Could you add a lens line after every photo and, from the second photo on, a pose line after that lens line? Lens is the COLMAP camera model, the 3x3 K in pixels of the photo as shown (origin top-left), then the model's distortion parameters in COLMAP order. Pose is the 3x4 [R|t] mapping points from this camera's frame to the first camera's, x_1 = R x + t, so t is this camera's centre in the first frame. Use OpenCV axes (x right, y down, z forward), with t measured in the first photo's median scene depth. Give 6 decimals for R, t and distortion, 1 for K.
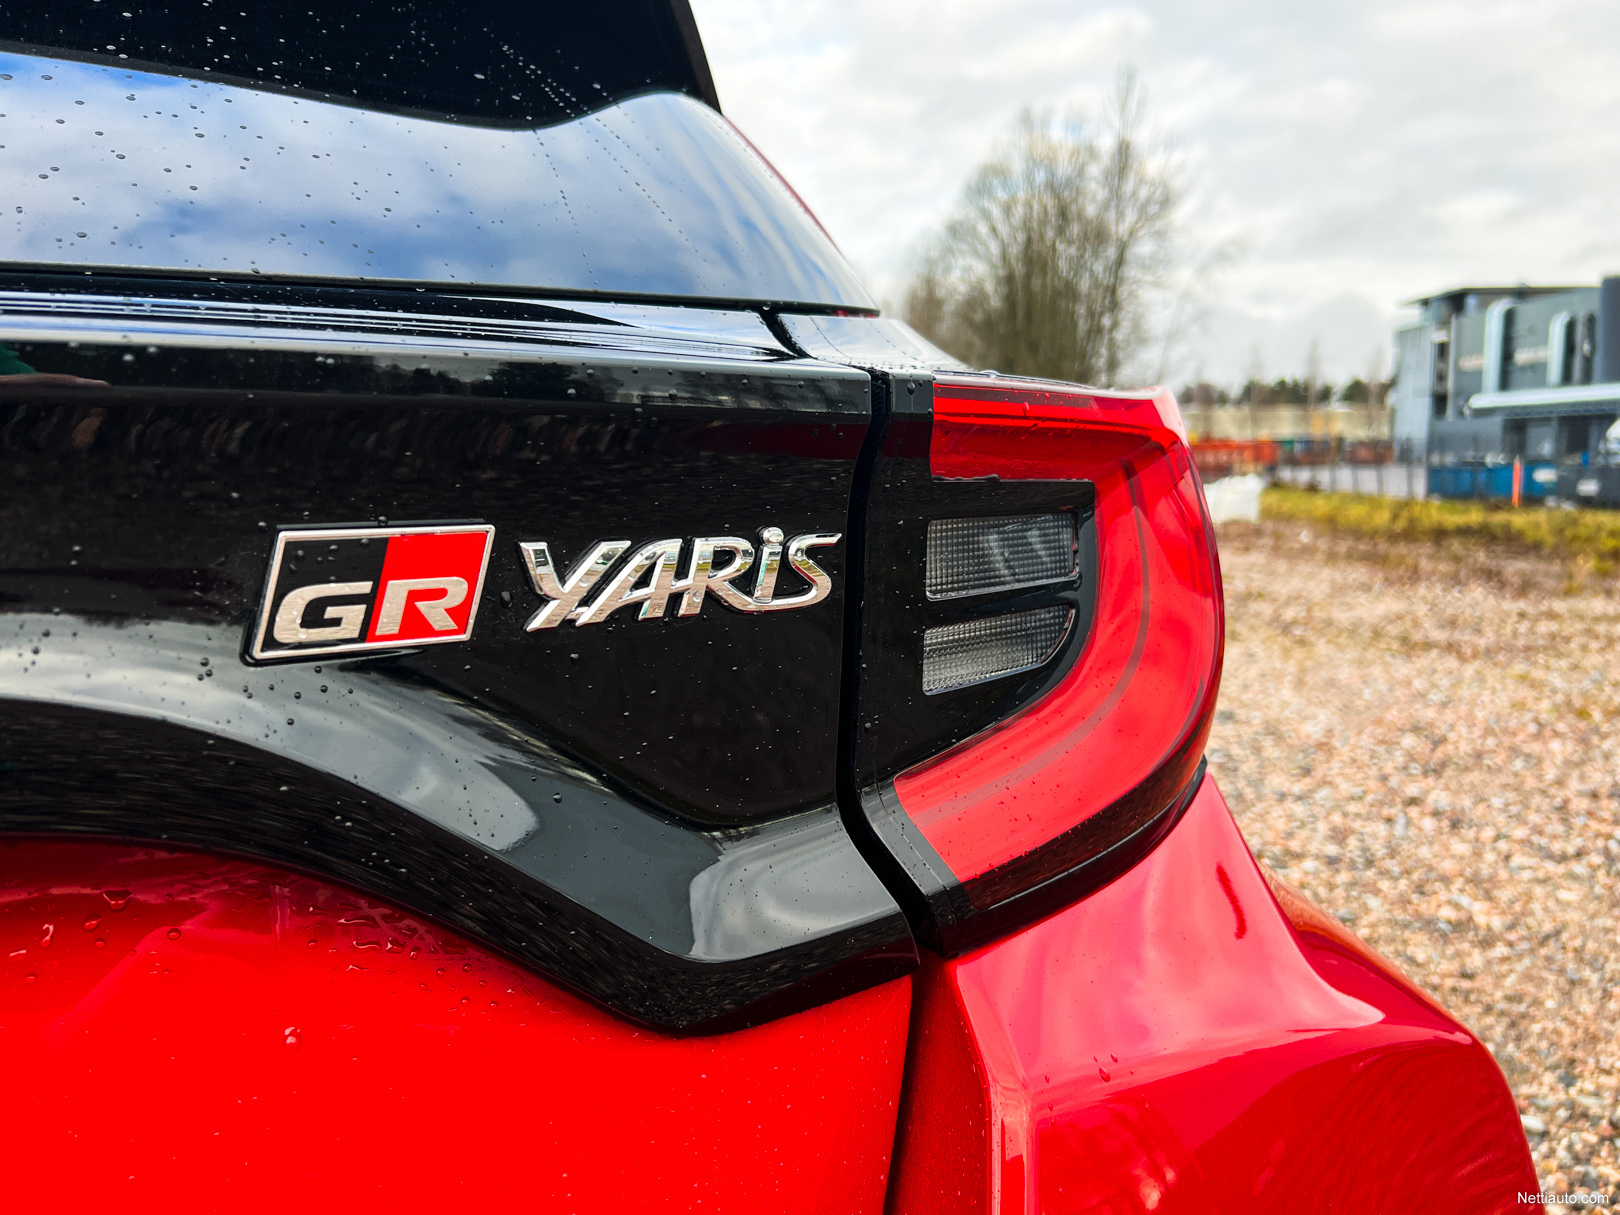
lens RADIAL K [[1261.5, 0, 819.4], [0, 1261.5, 608.5], [0, 0, 1]] dist [0.022393, -0.024351]
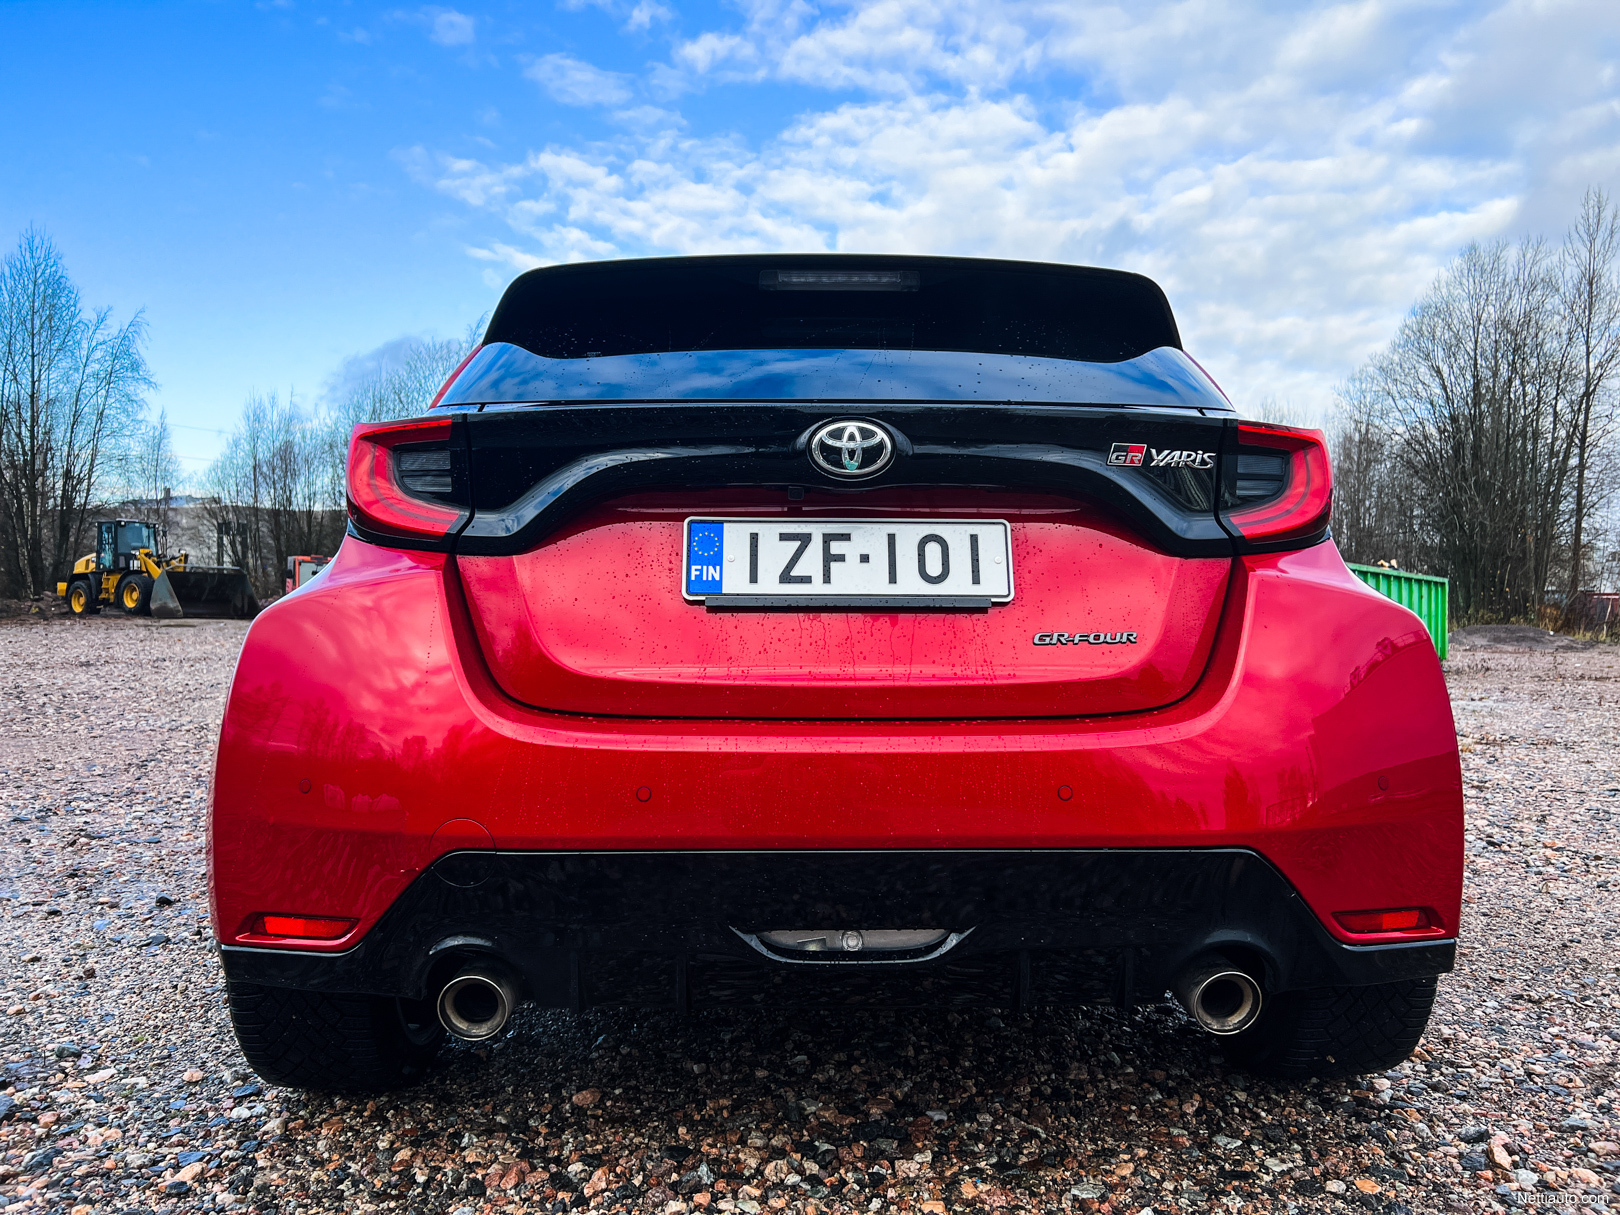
lens RADIAL K [[1261.5, 0, 802.6], [0, 1261.5, 592.3], [0, 0, 1]] dist [0.022393, -0.024351]
pose [[0.945264, 0.012203, -0.326079, 0.090063], [-0.054438, 0.991193, -0.120716, 0.945822], [0.321734, 0.131859, 0.937603, -3.266926]]
